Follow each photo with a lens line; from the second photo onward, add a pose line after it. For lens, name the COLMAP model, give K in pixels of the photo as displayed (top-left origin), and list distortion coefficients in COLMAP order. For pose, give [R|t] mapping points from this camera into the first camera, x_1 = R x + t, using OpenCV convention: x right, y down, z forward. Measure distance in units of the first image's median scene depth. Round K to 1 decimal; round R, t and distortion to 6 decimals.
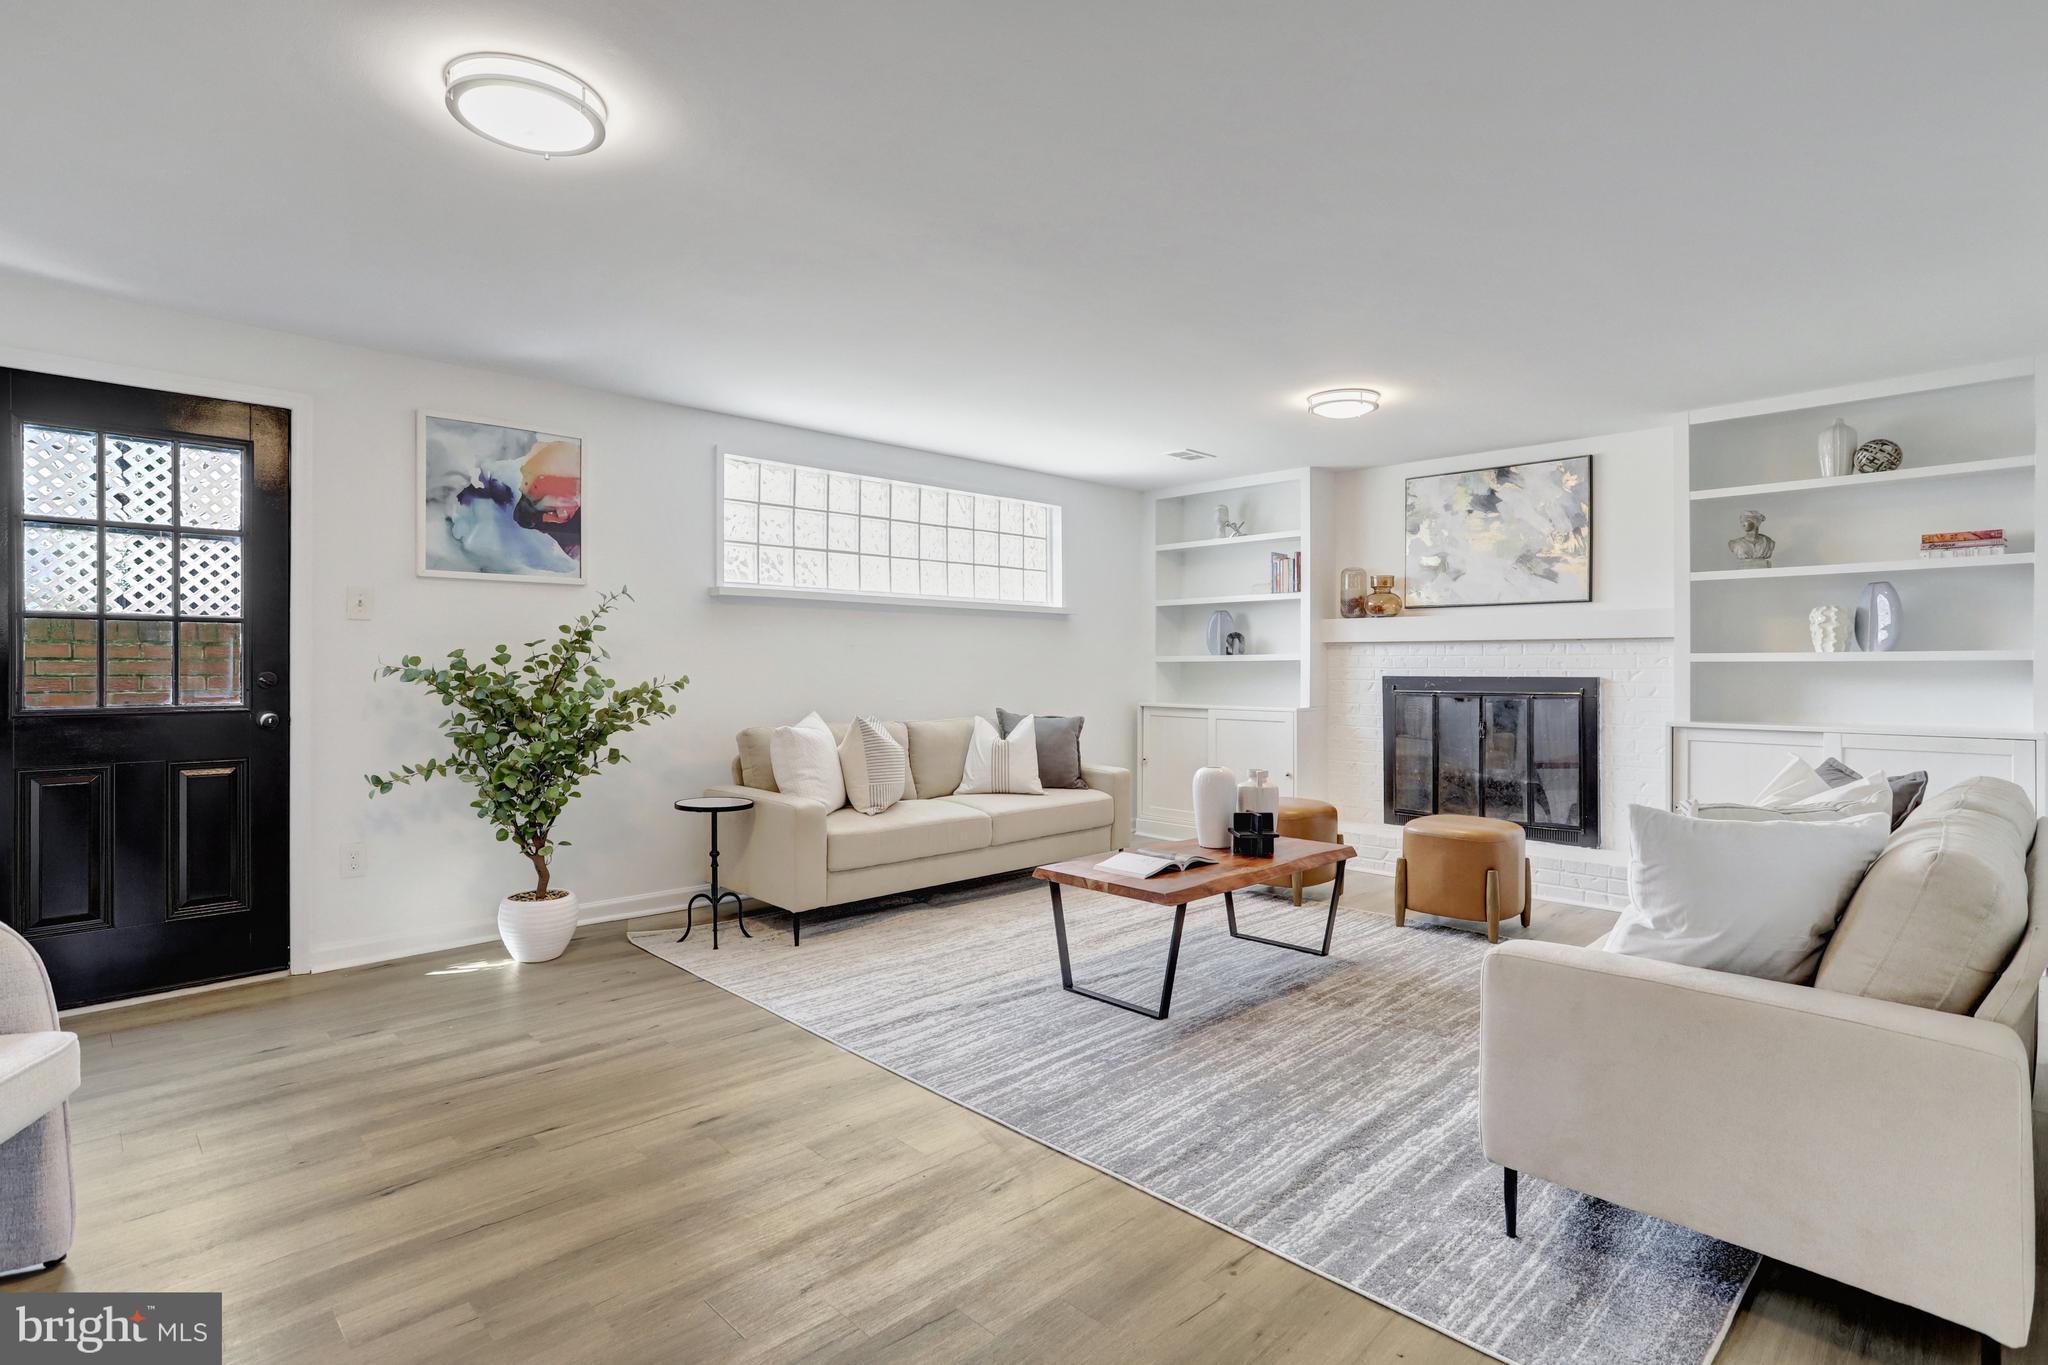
lens RADIAL K [[1013.8, 0, 1028.5], [0, 1013.8, 670.4], [0, 0, 1]] dist [-0.001504, 0.000519]
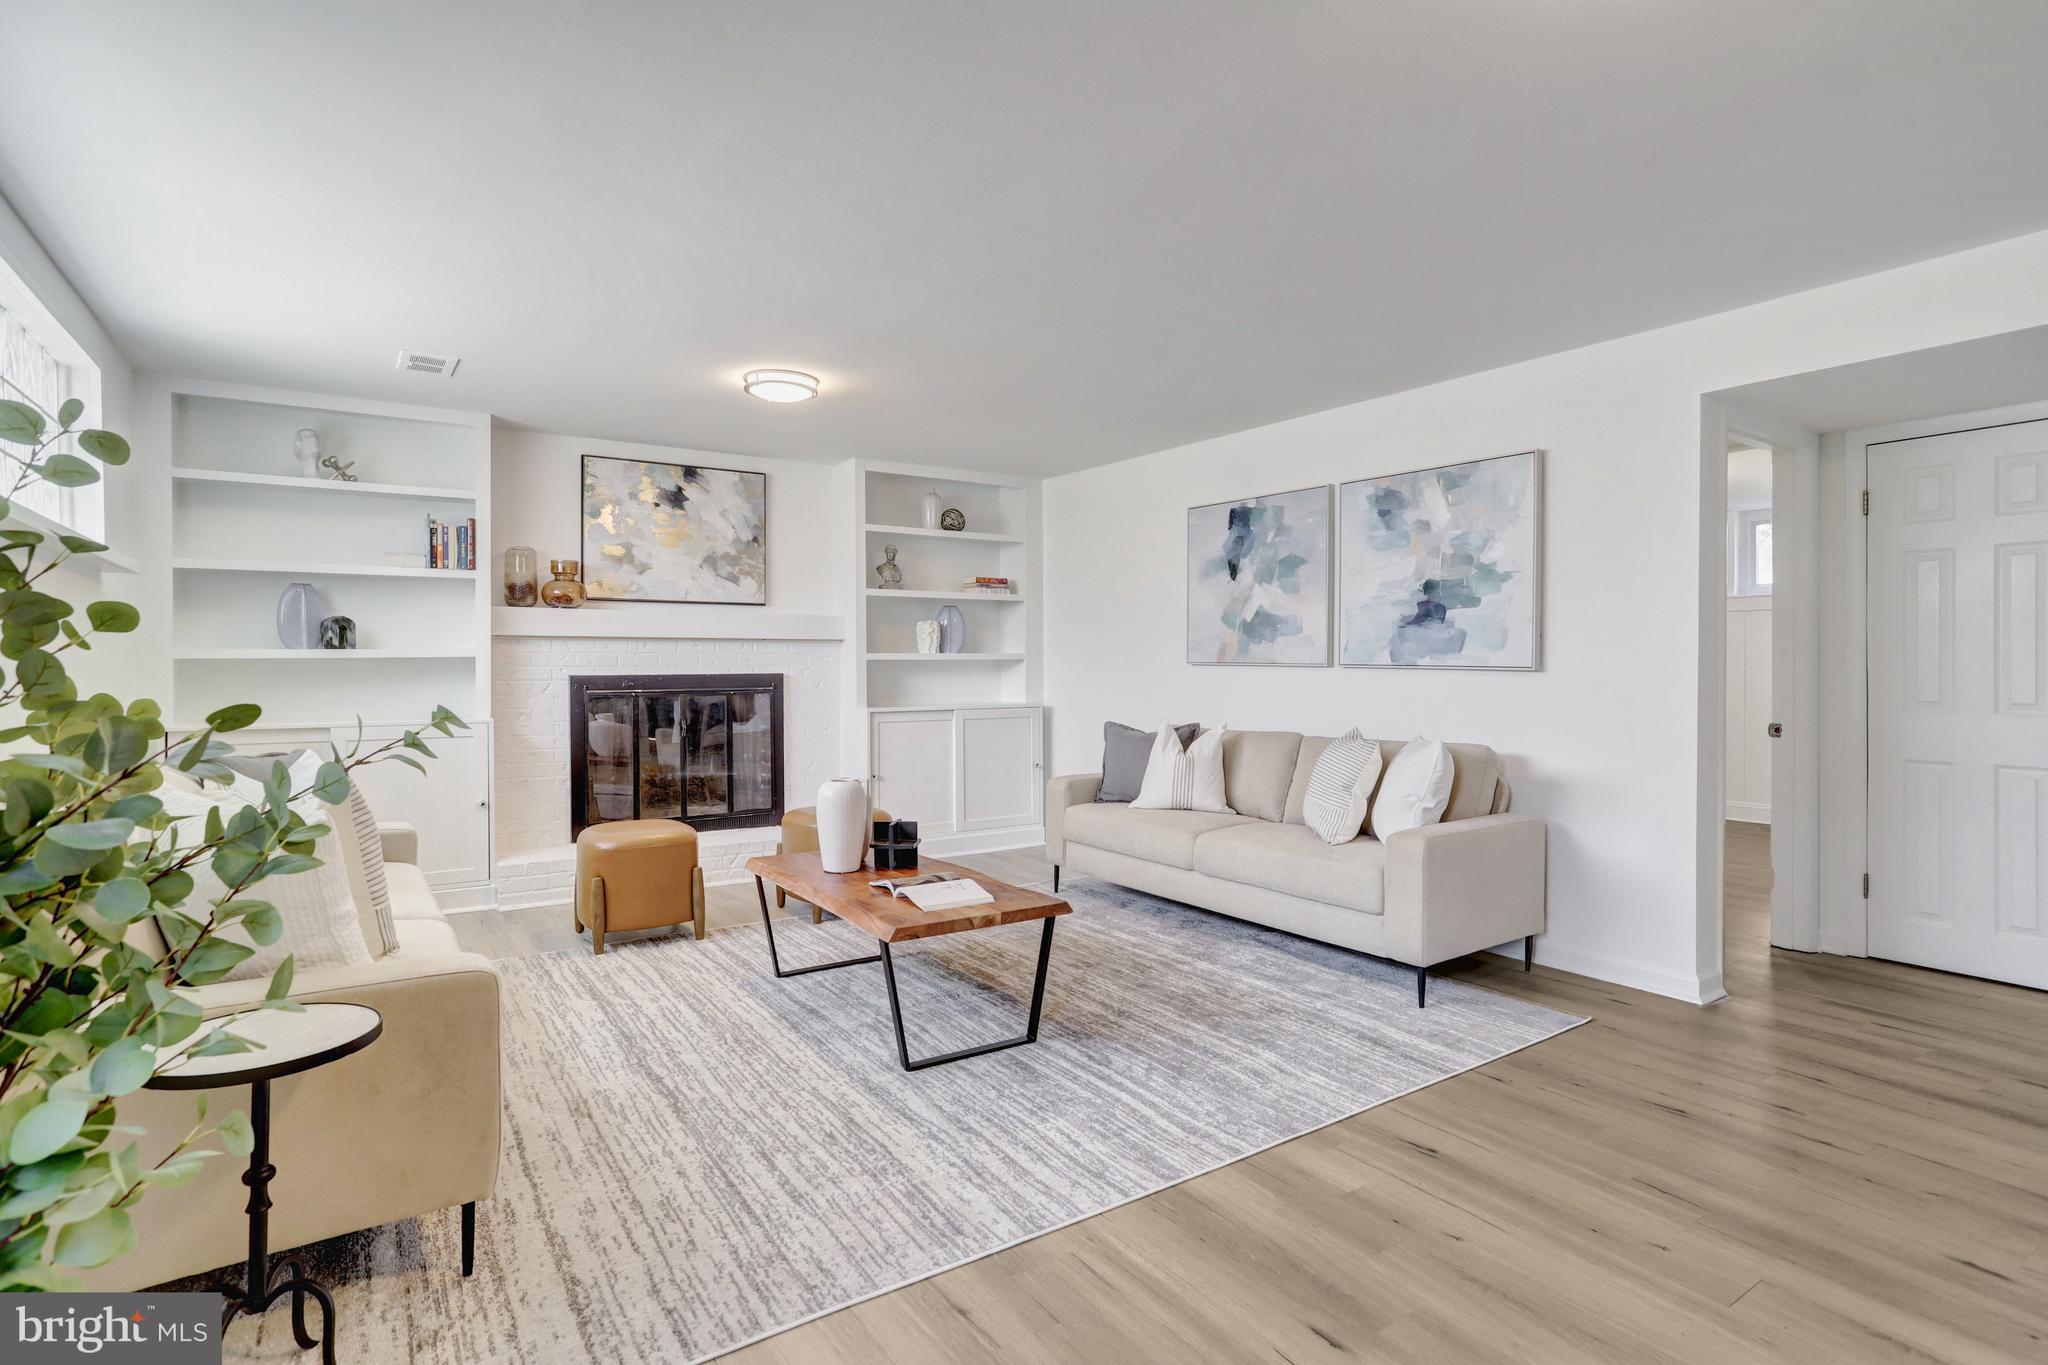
lens RADIAL K [[1013.8, 0, 1028.5], [0, 1013.8, 670.4], [0, 0, 1]] dist [-0.001504, 0.000519]
pose [[0.187866, -0.012724, 0.982112, -0.464797], [0.004901, 0.999916, 0.012017, -0.008113], [-0.982182, 0.002556, 0.187913, 0.480639]]
